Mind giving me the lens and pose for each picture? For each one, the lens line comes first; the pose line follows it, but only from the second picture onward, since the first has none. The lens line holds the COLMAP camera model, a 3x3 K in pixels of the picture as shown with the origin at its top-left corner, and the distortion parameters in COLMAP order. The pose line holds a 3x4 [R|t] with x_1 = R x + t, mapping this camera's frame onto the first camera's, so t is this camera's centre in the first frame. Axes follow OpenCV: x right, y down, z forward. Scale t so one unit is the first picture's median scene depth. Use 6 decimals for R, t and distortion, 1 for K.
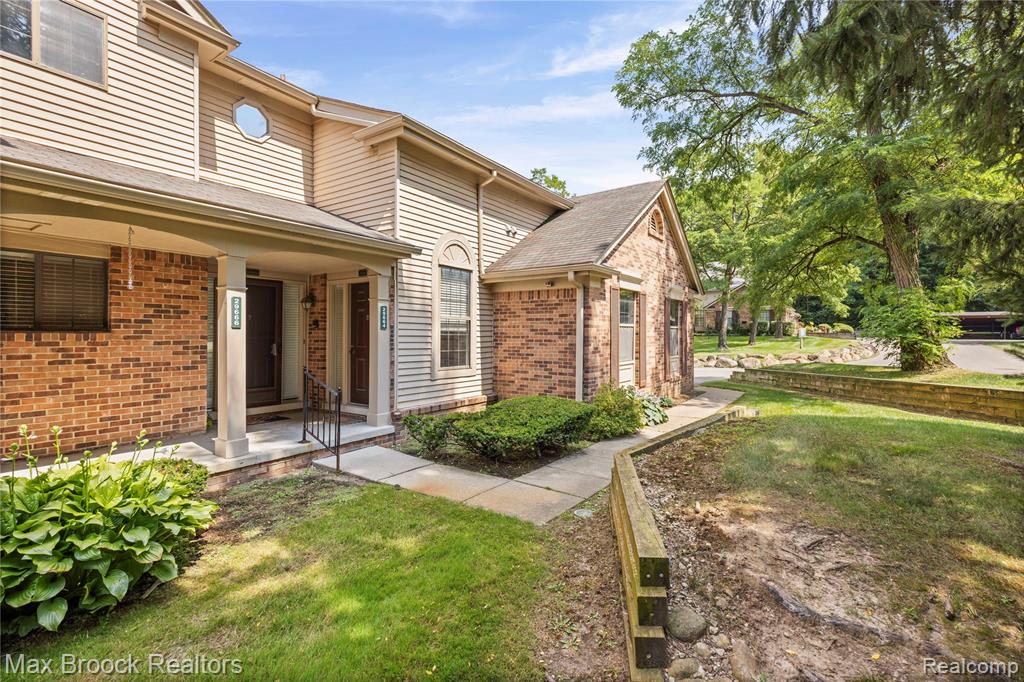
lens RADIAL K [[464.6, 0, 513.3], [0, 464.6, 336.2], [0, 0, 1]] dist [0.003769, -0.004069]
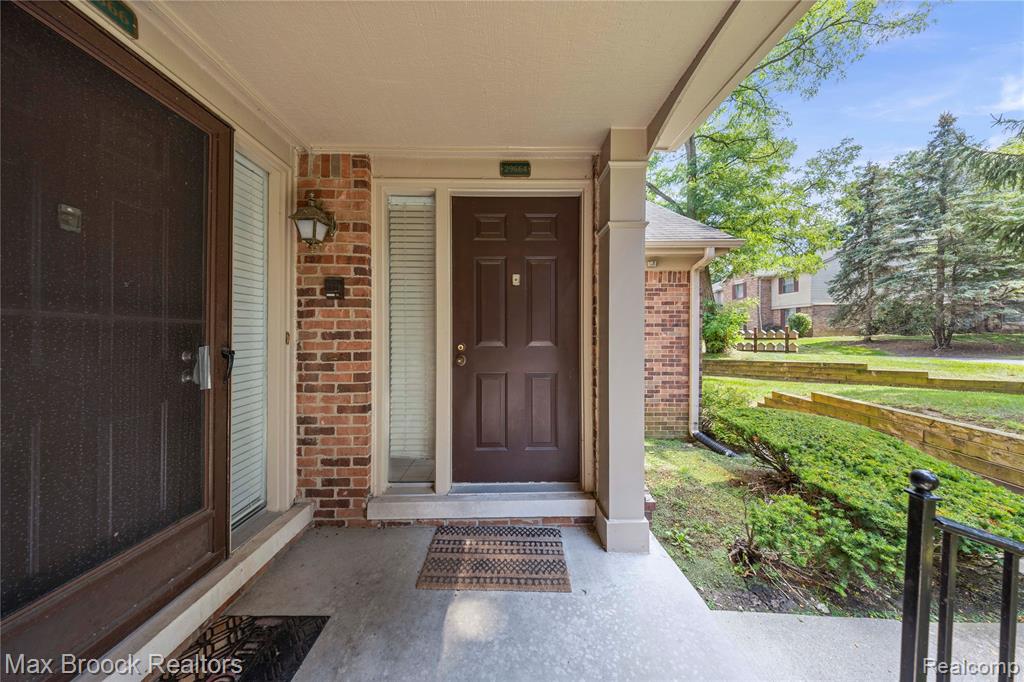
lens RADIAL K [[312.8, 0, 510.5], [0, 312.8, 336.9], [0, 0, 1]] dist [0.000140, 0.000000]
pose [[0.809680, -0.008864, 0.586804, -0.456431], [0.006559, 0.999960, 0.006055, 0.010768], [-0.586835, -0.001054, 0.809706, 0.723204]]
